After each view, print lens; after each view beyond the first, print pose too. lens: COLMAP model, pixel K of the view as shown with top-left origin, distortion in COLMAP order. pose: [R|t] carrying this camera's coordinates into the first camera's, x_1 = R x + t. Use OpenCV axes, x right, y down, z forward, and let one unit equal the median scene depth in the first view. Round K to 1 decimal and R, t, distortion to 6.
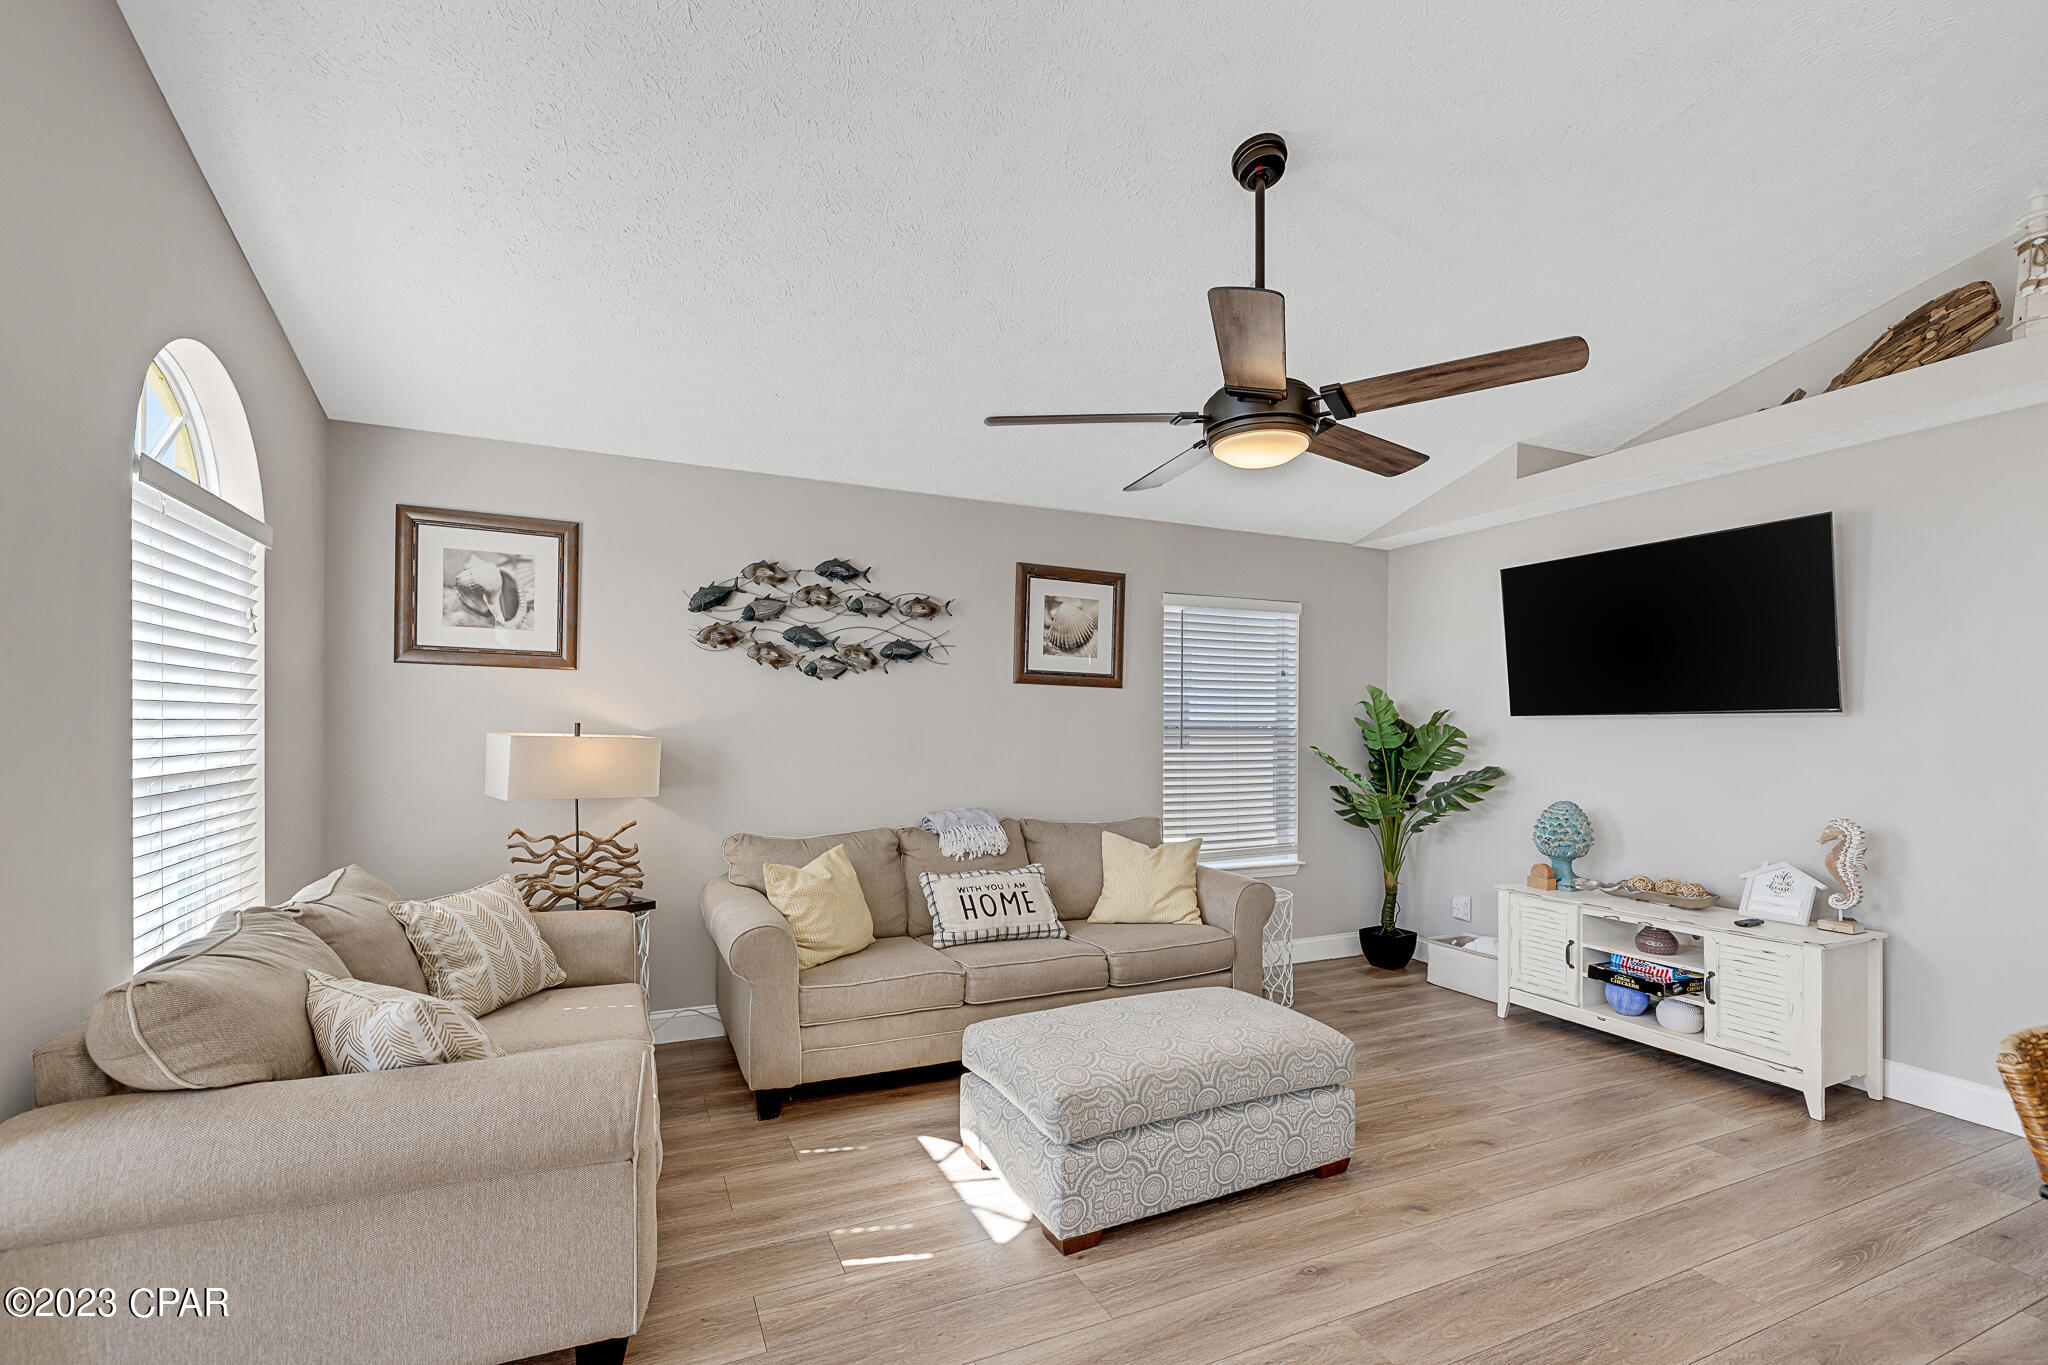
lens RADIAL K [[839.3, 0, 991.9], [0, 839.3, 731.0], [0, 0, 1]] dist [0.011065, -0.001683]
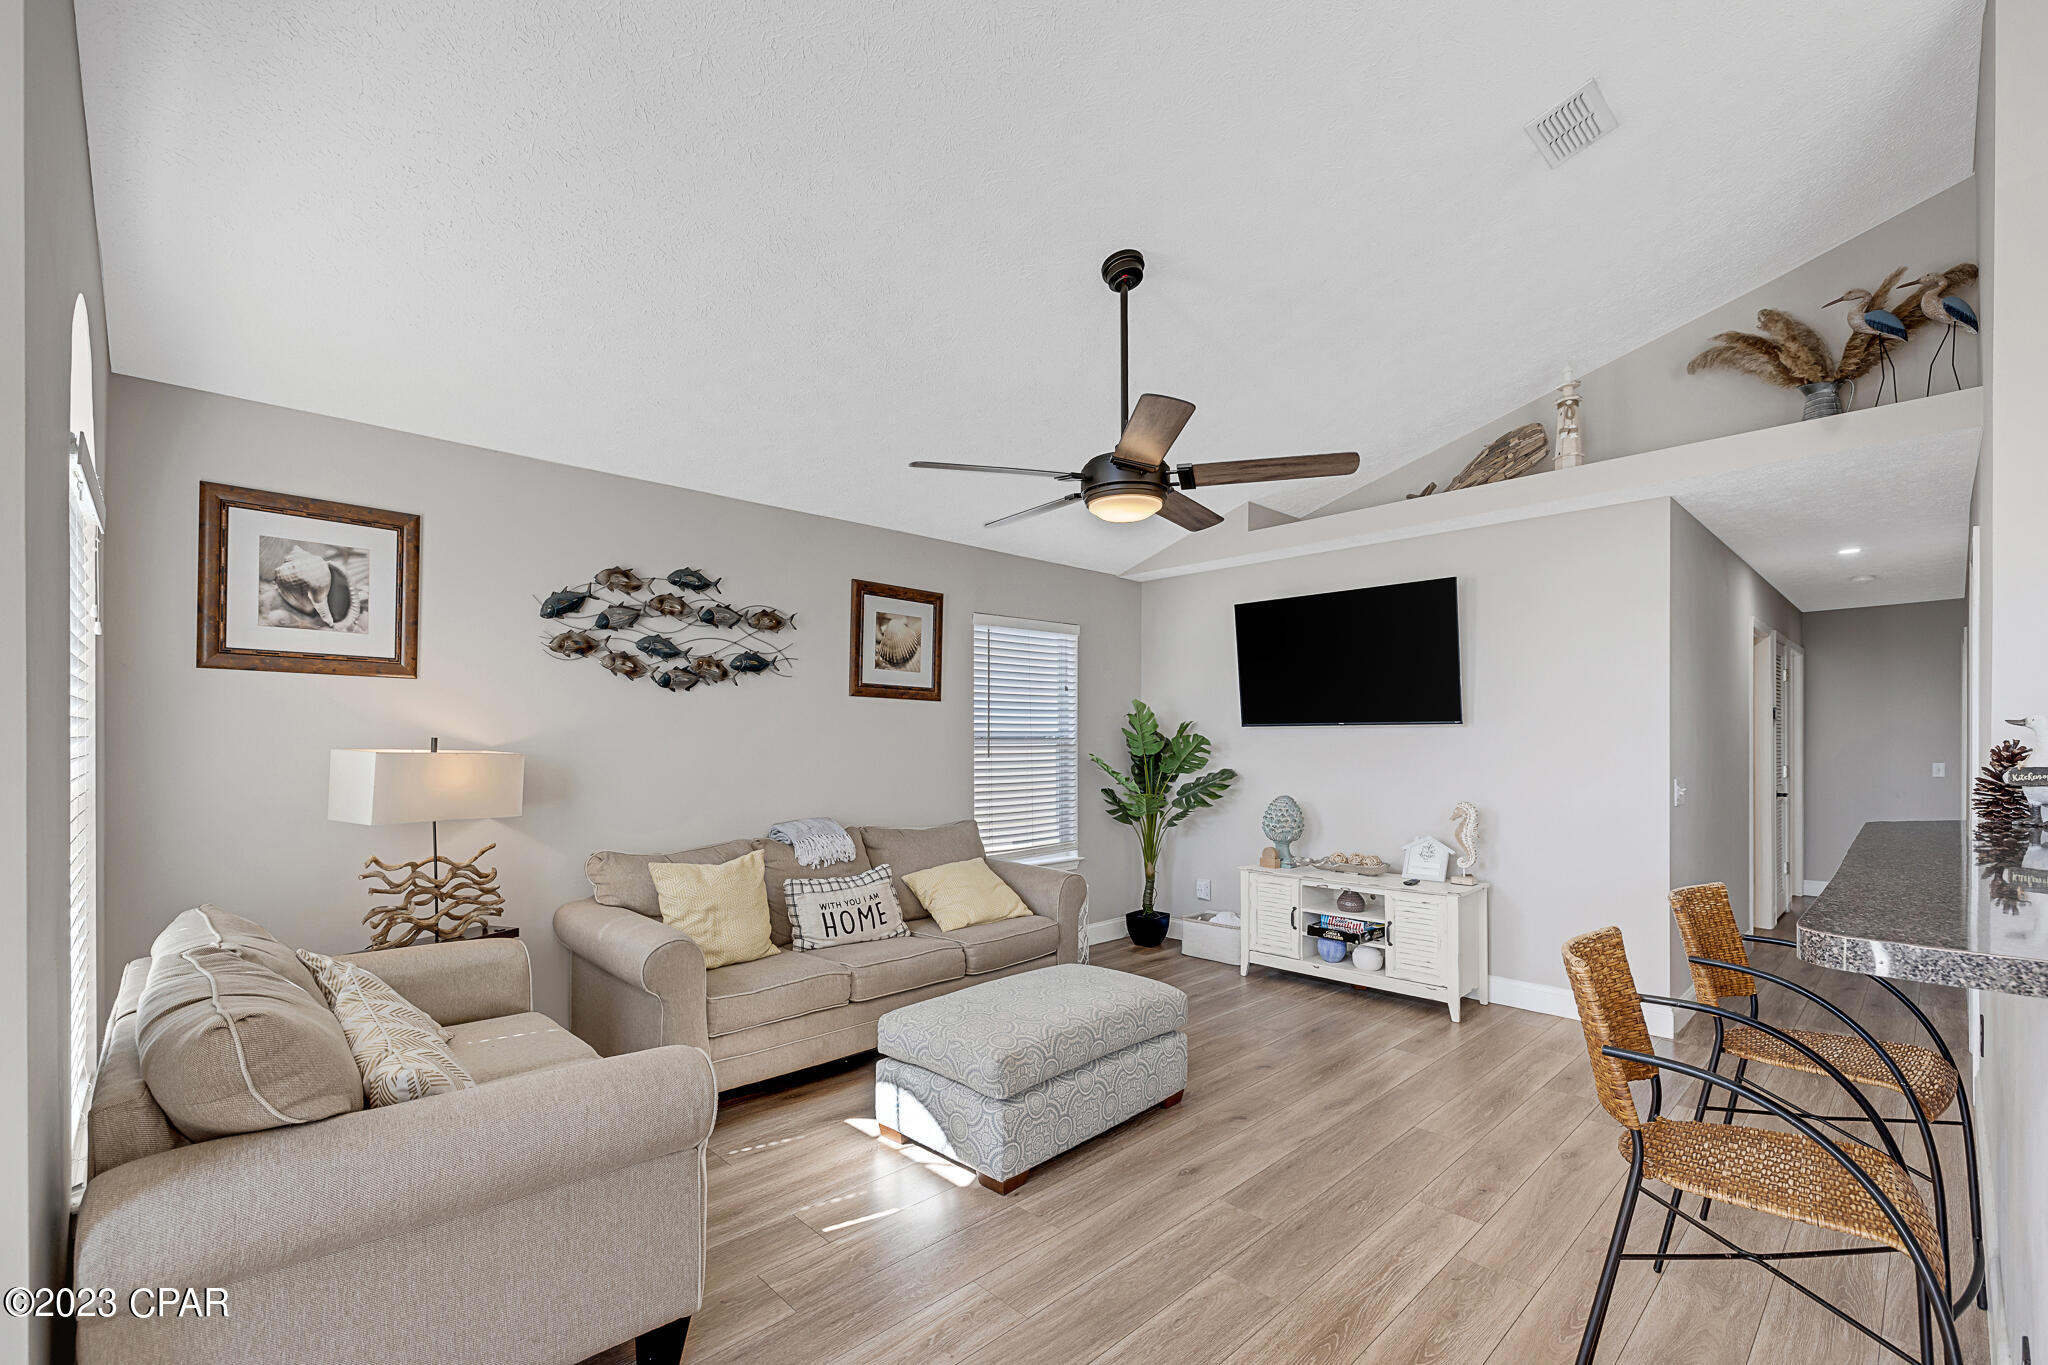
lens RADIAL K [[897.7, 0, 951.8], [0, 897.7, 737.2], [0, 0, 1]] dist [0.016827, 0.000486]
pose [[0.942467, -0.005153, 0.334261, -0.283607], [0.006011, 0.999981, -0.001532, -0.004744], [-0.334246, 0.003453, 0.942479, -0.106759]]
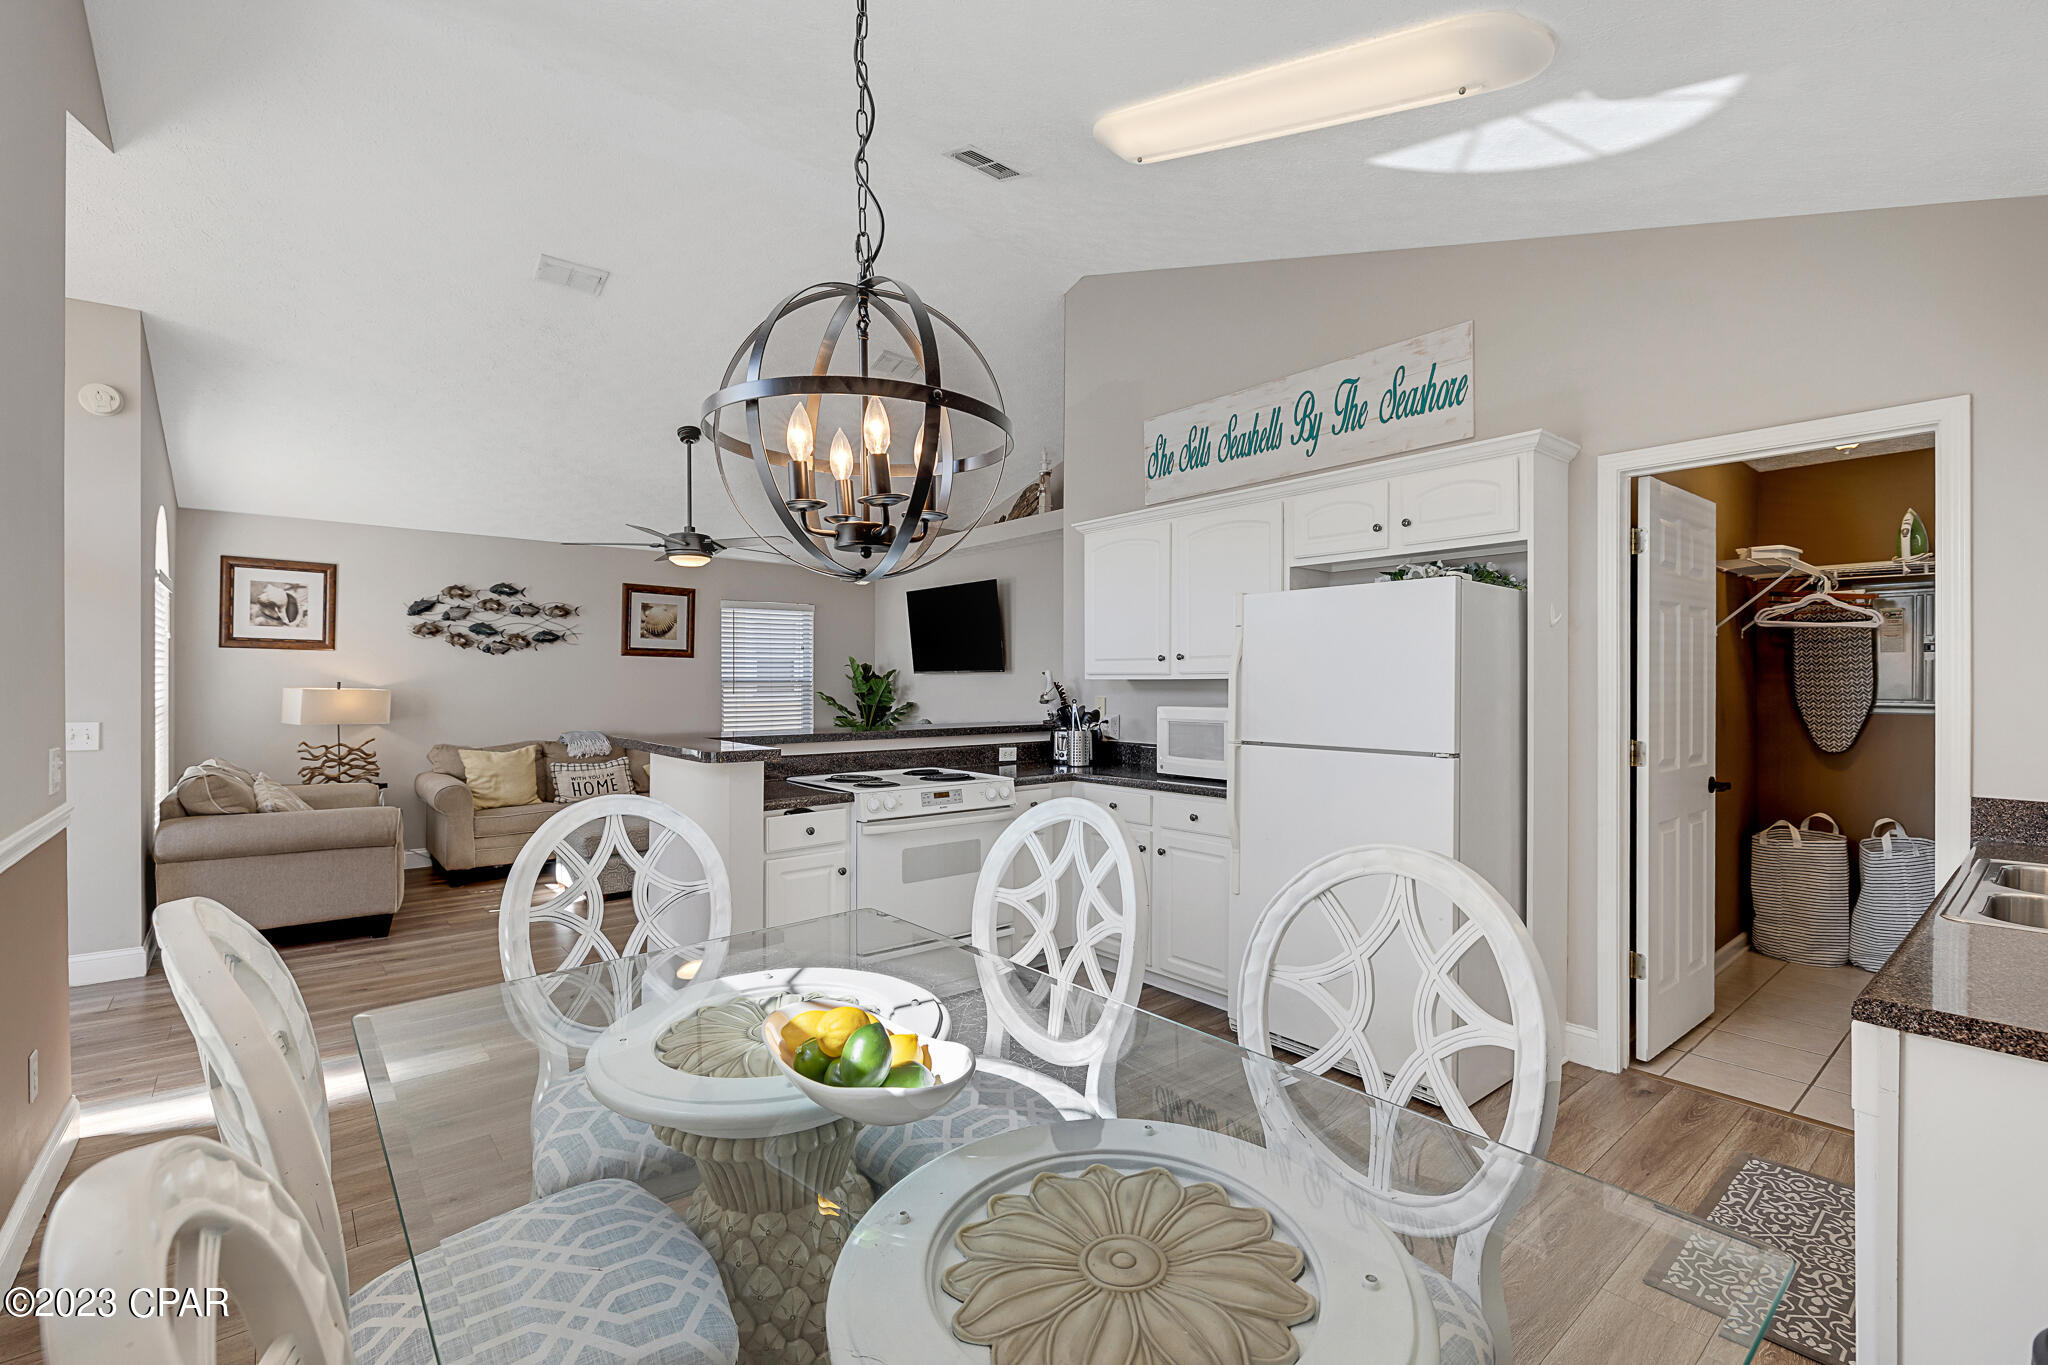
lens RADIAL K [[897.7, 0, 953.6], [0, 897.7, 674.5], [0, 0, 1]] dist [0.016827, 0.000486]
pose [[0.960877, -0.003471, 0.276953, 0.208781], [0.005540, 0.999962, -0.006689, -0.004406], [-0.276919, 0.007962, 0.960860, -1.136227]]
